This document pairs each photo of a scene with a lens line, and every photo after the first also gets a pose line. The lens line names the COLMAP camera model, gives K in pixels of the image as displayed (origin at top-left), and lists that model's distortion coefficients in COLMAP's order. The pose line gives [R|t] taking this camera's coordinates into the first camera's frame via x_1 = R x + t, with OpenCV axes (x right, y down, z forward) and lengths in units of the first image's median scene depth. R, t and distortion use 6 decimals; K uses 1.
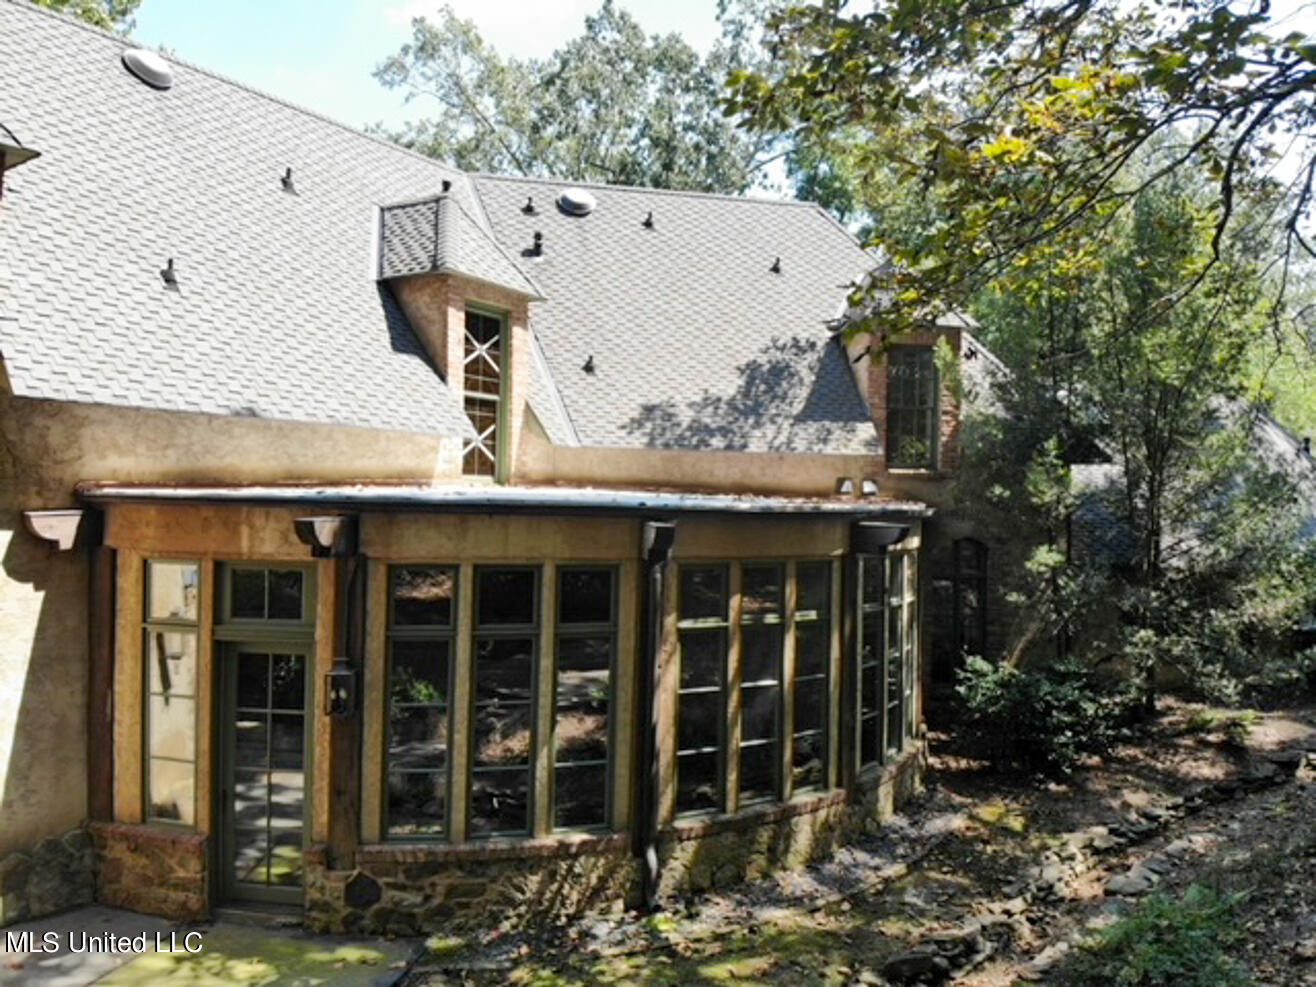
lens RADIAL K [[954.9, 0, 661.8], [0, 954.9, 492.6], [0, 0, 1]] dist [0.074031, -0.206197]
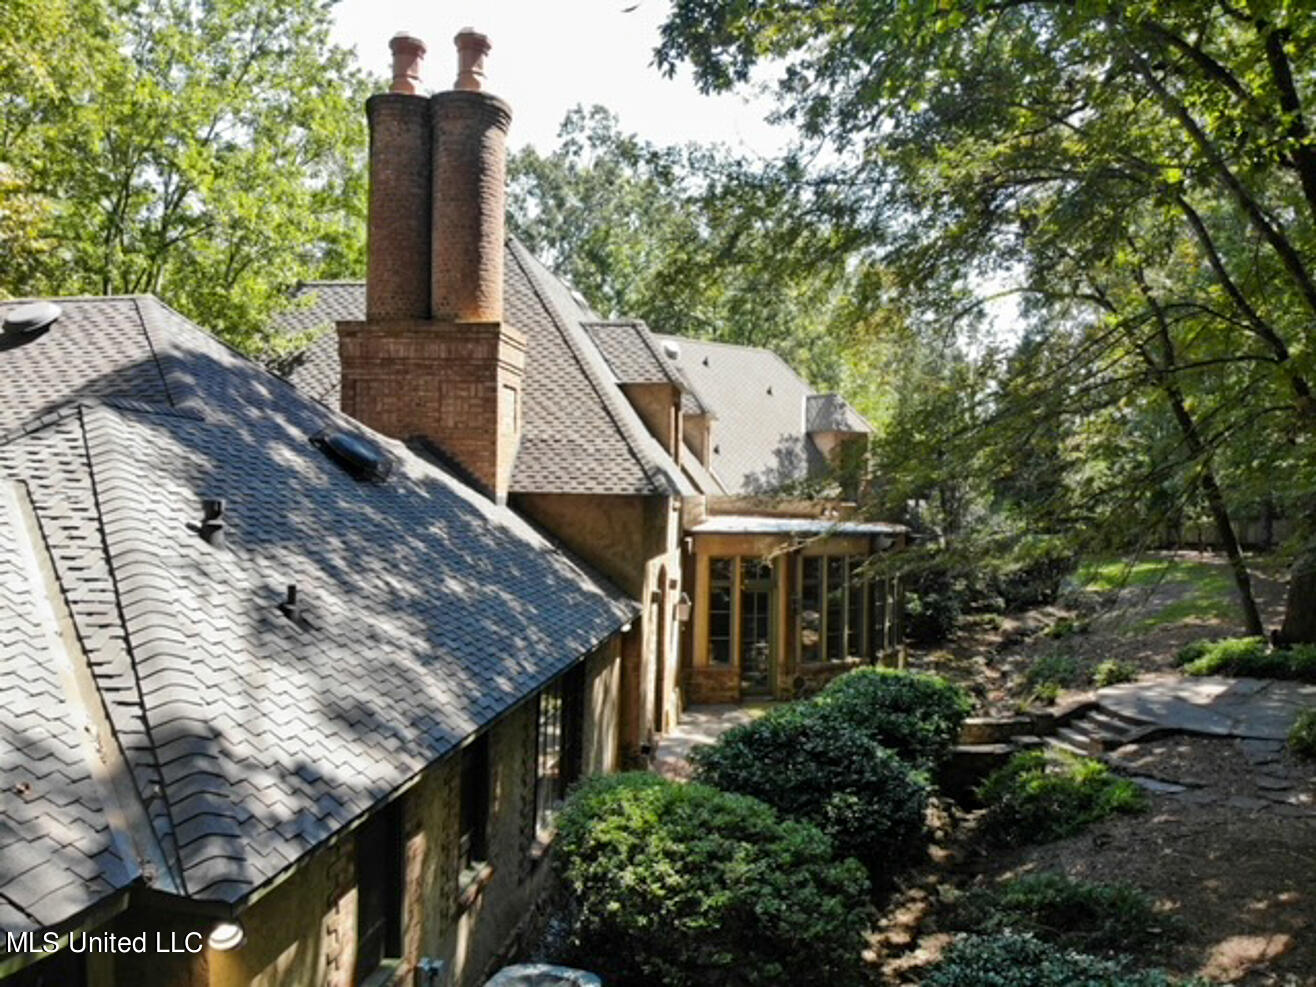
lens RADIAL K [[951.0, 0, 661.2], [0, 951.0, 488.8], [0, 0, 1]] dist [0.118336, -0.277926]
pose [[0.909503, -0.014937, 0.415430, -1.434913], [0.020653, 0.999744, -0.009270, -0.070345], [-0.415185, 0.017011, 0.909578, -0.992673]]
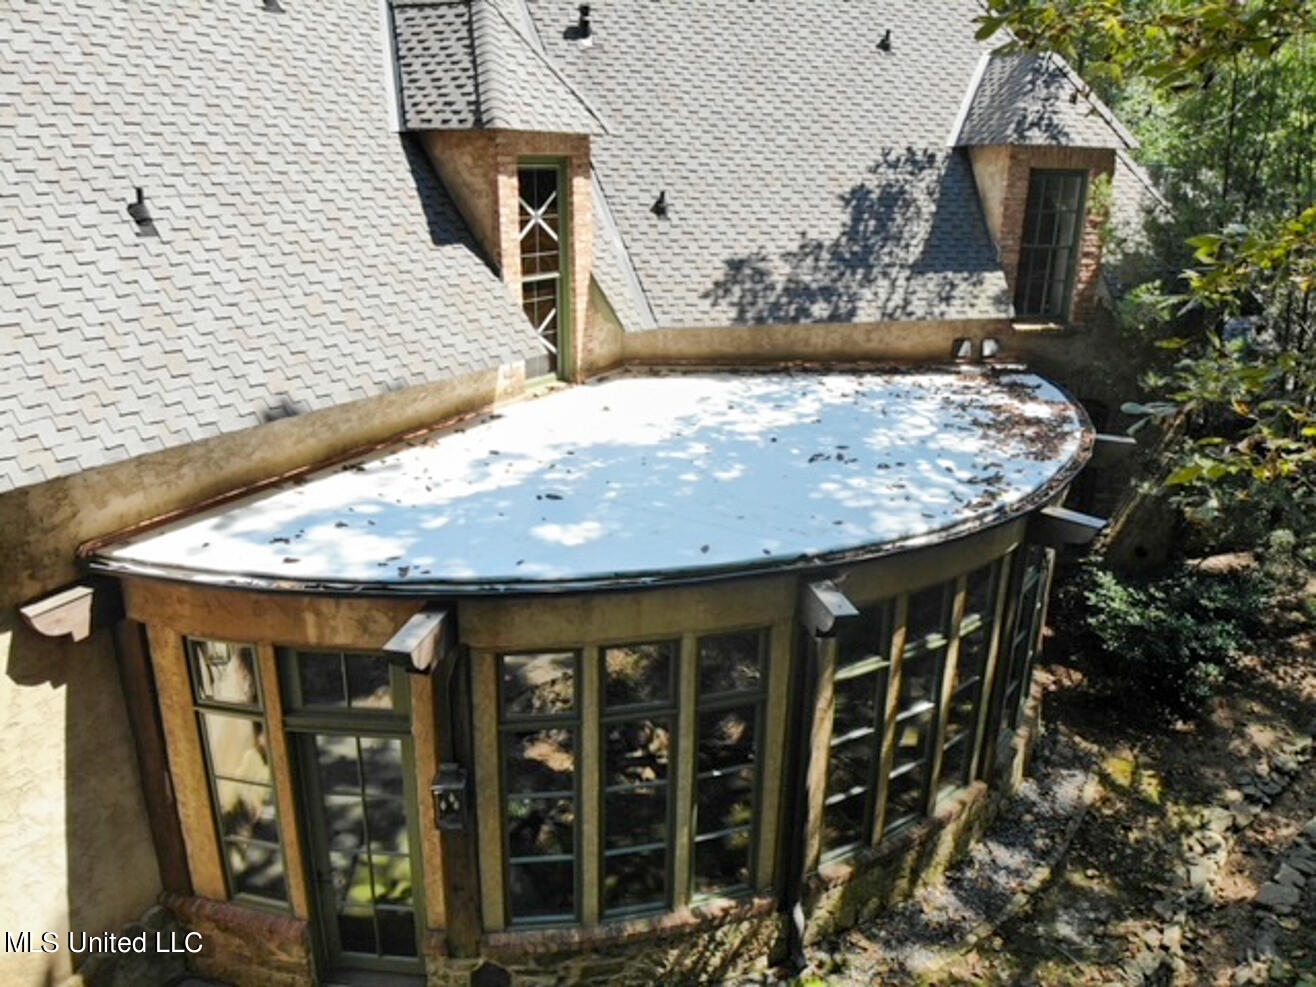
lens RADIAL K [[954.9, 0, 661.8], [0, 954.9, 492.6], [0, 0, 1]] dist [0.074031, -0.206197]
pose [[0.999917, -0.006094, 0.011369, -0.128973], [0.001932, 0.942188, 0.335079, -0.264447], [-0.012753, -0.335029, 0.942121, 0.243560]]
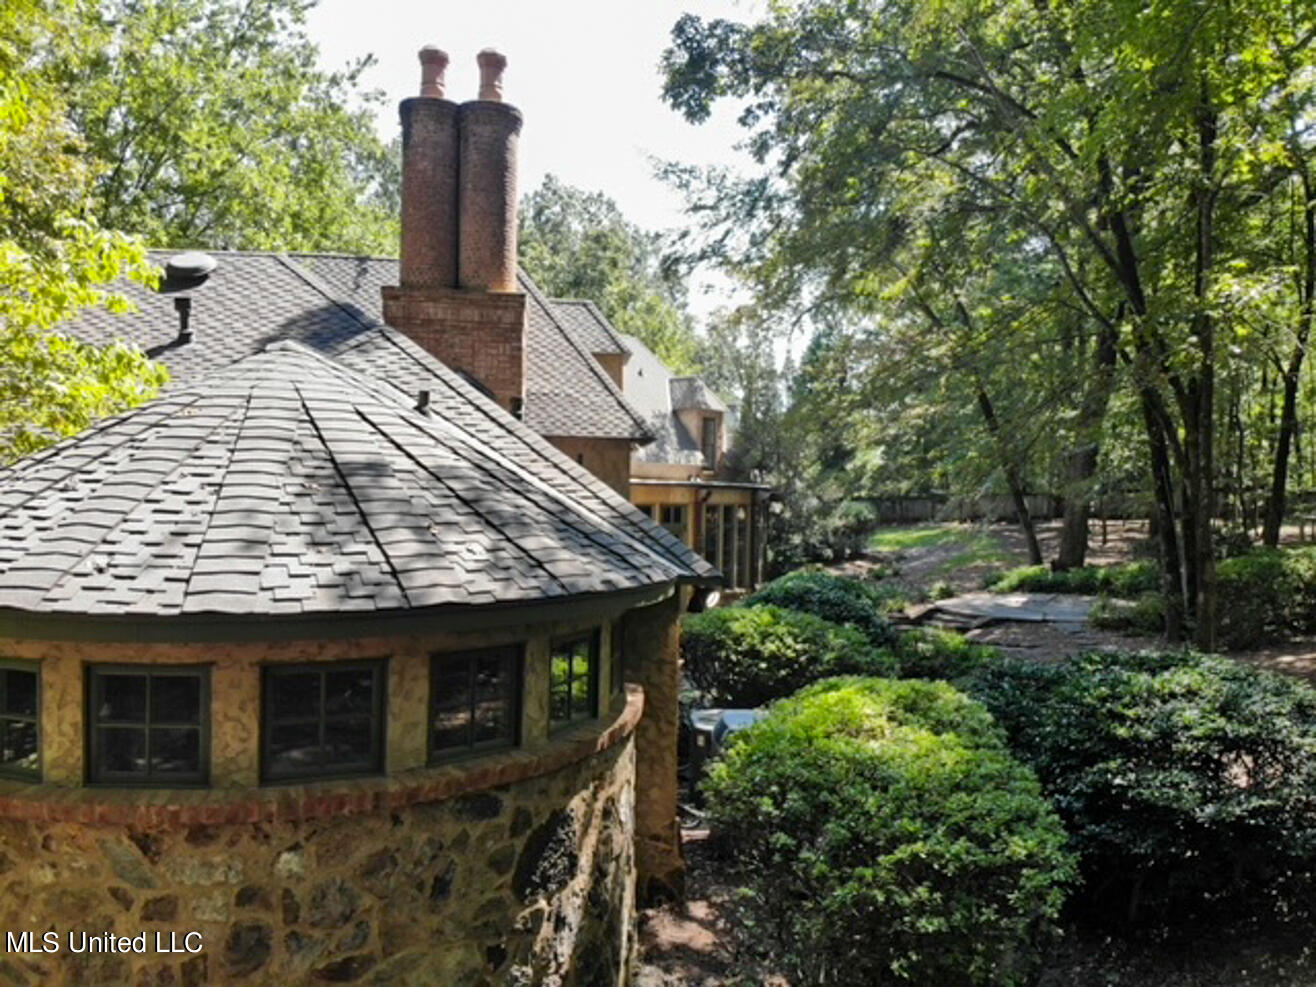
lens RADIAL K [[951.0, 0, 661.2], [0, 951.0, 488.8], [0, 0, 1]] dist [0.118336, -0.277926]
pose [[0.784948, -0.015756, 0.619362, -1.958745], [0.020608, 0.999787, -0.000684, 0.026592], [-0.619219, 0.013301, 0.785105, -1.122568]]
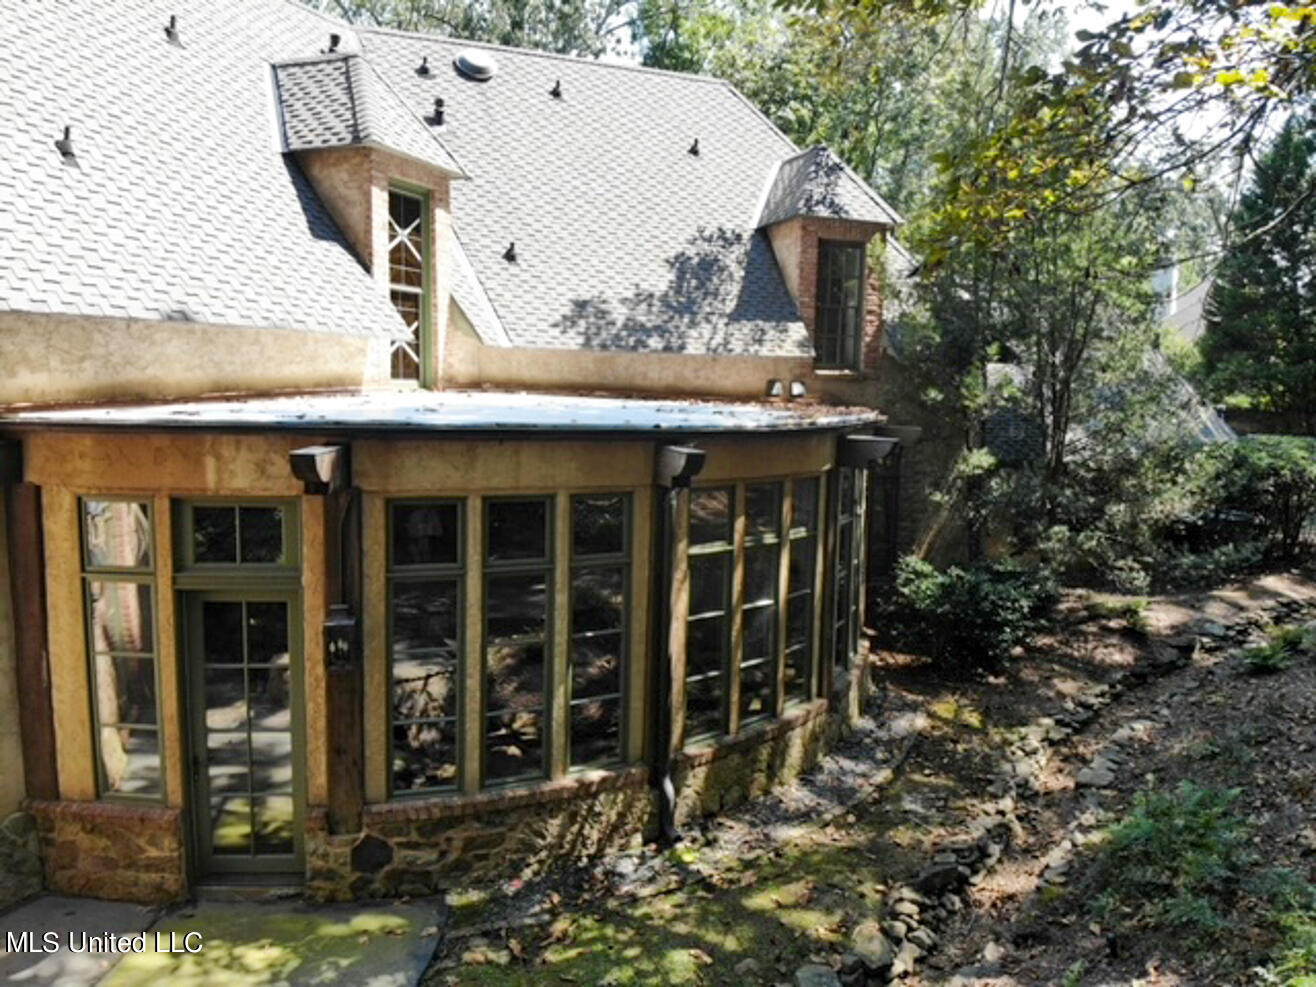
lens RADIAL K [[951.0, 0, 661.2], [0, 951.0, 488.8], [0, 0, 1]] dist [0.118336, -0.277926]
pose [[0.982151, -0.022109, 0.186792, -0.167866], [-0.000613, 0.992687, 0.120717, -0.033312], [-0.188095, -0.118677, 0.974954, 0.079216]]
